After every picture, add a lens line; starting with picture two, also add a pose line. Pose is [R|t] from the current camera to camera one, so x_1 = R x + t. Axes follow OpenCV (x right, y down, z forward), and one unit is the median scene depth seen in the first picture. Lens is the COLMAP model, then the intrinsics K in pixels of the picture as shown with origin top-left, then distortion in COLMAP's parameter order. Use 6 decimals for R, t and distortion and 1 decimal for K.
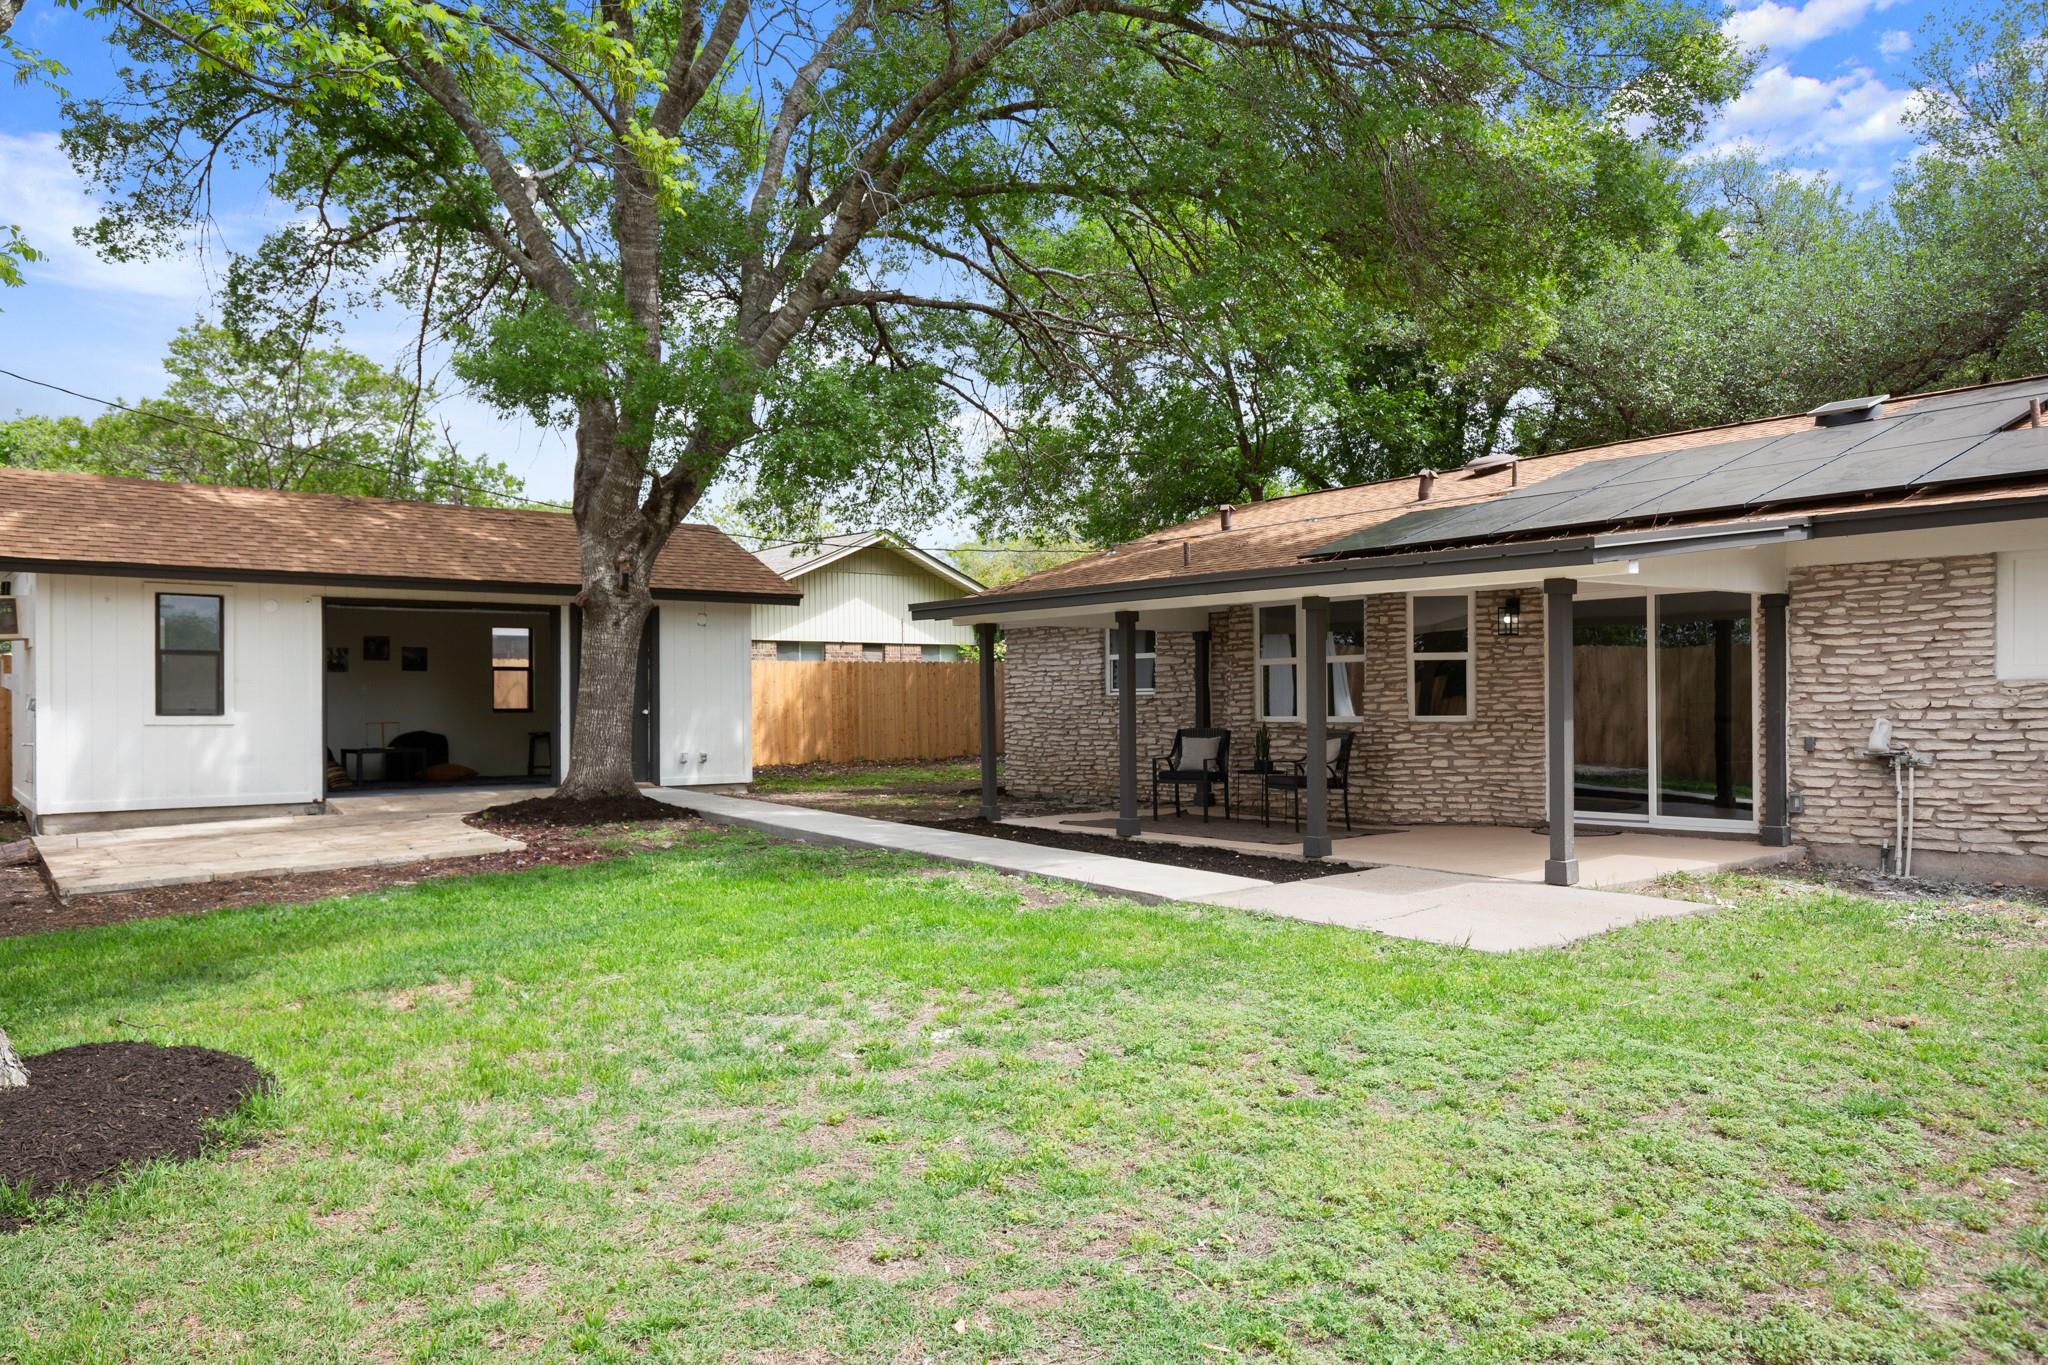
lens RADIAL K [[1386.9, 0, 1030.0], [0, 1386.9, 698.2], [0, 0, 1]] dist [0.035896, -0.003897]
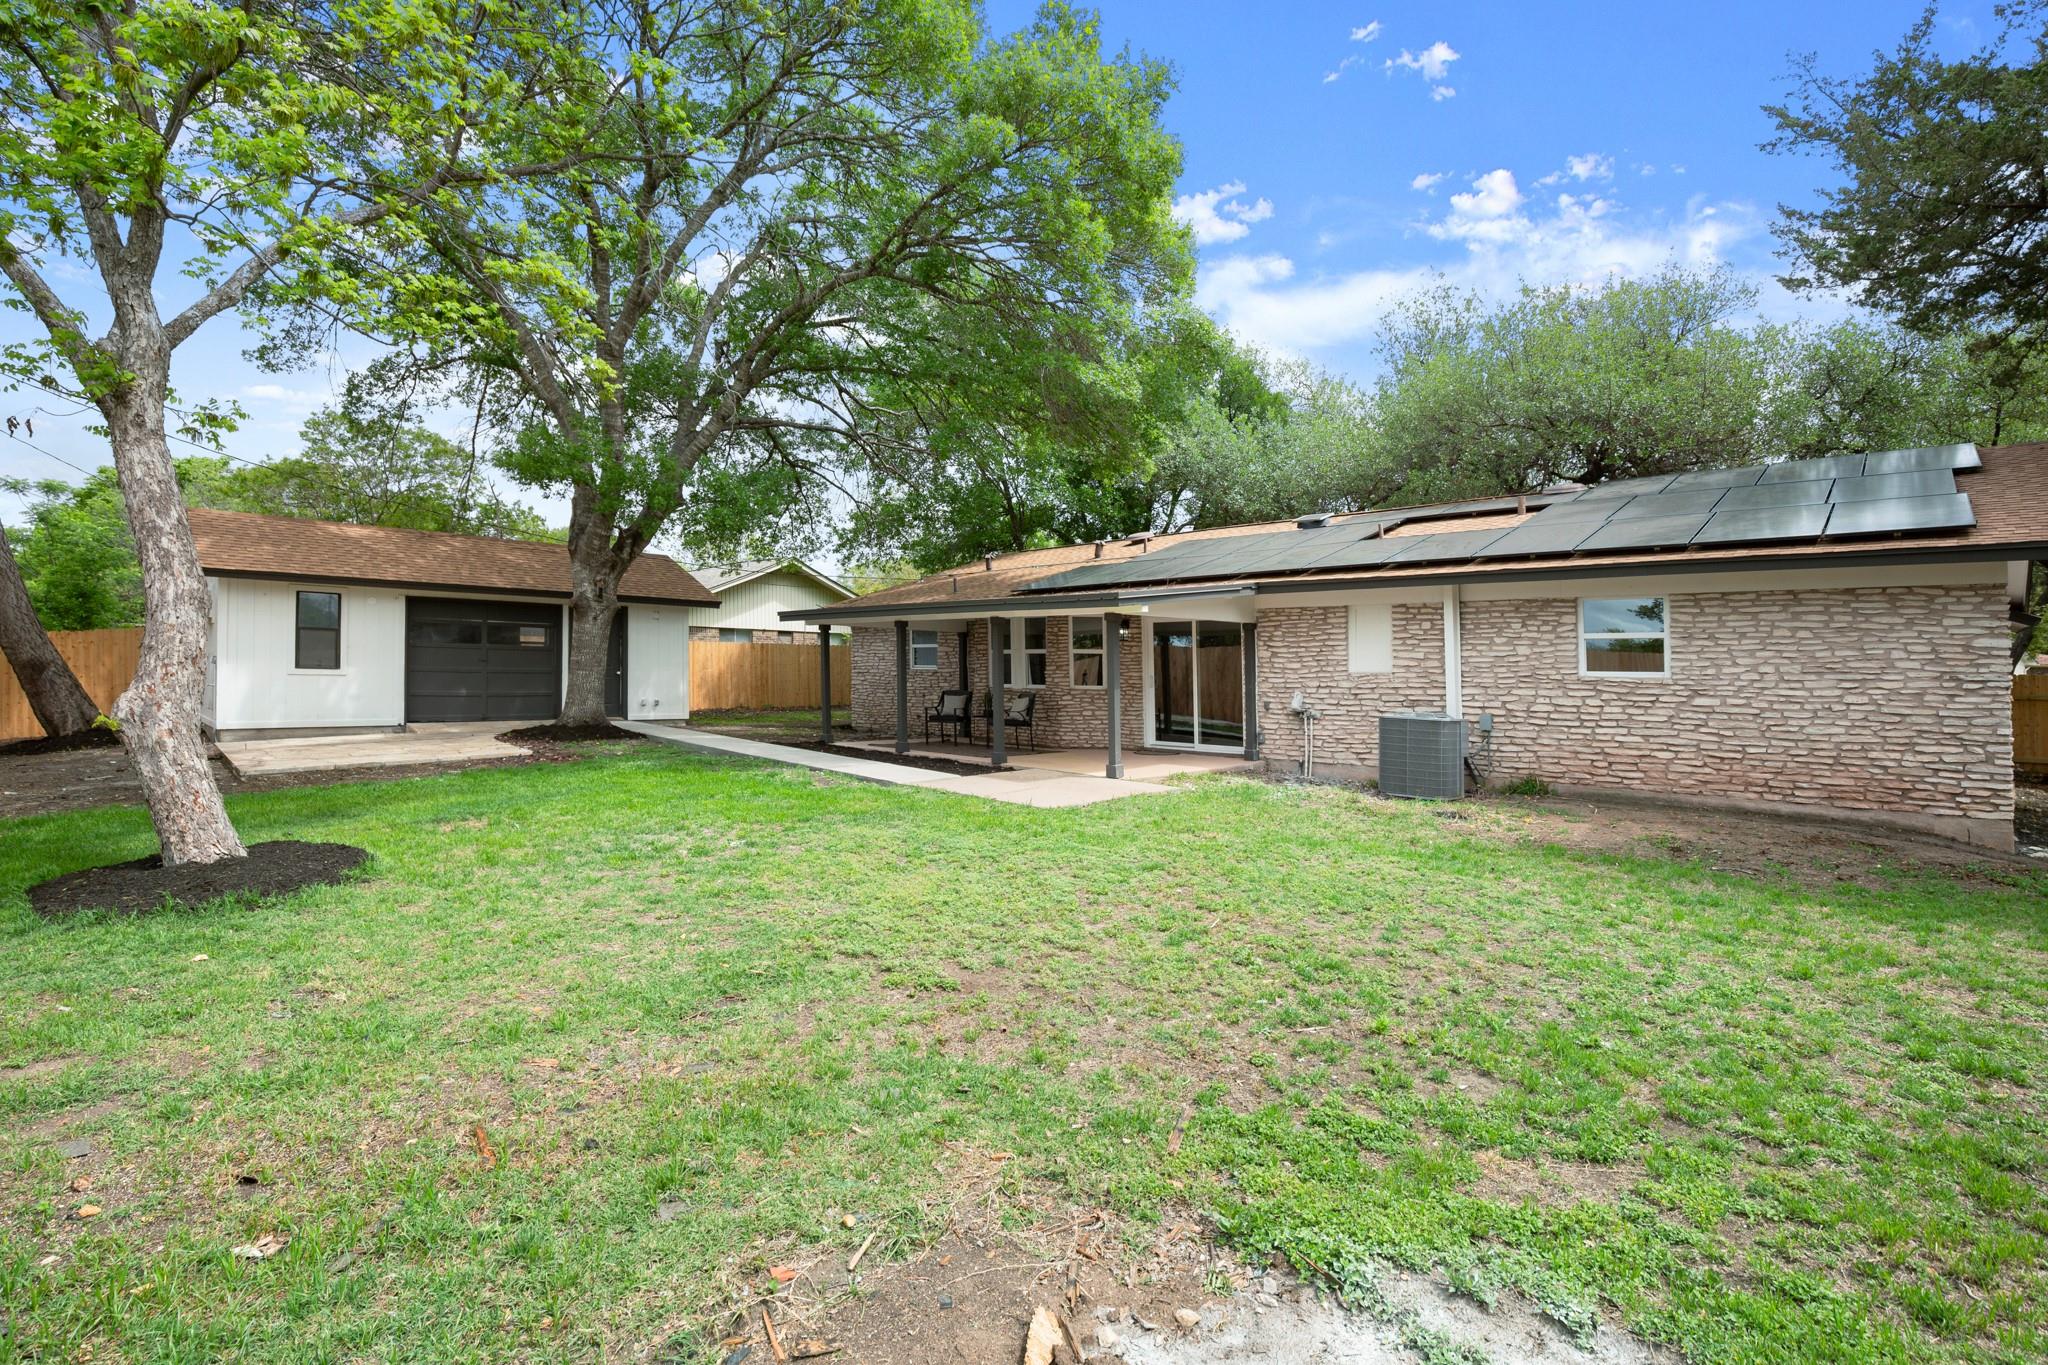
lens RADIAL K [[938.8, 0, 1016.3], [0, 938.8, 686.5], [0, 0, 1]] dist [-0.004779, 0.000262]
pose [[0.993775, 0.021025, 0.109405, 0.072987], [-0.022963, 0.999600, 0.016491, -0.003366], [-0.109015, -0.018901, 0.993860, -0.142601]]
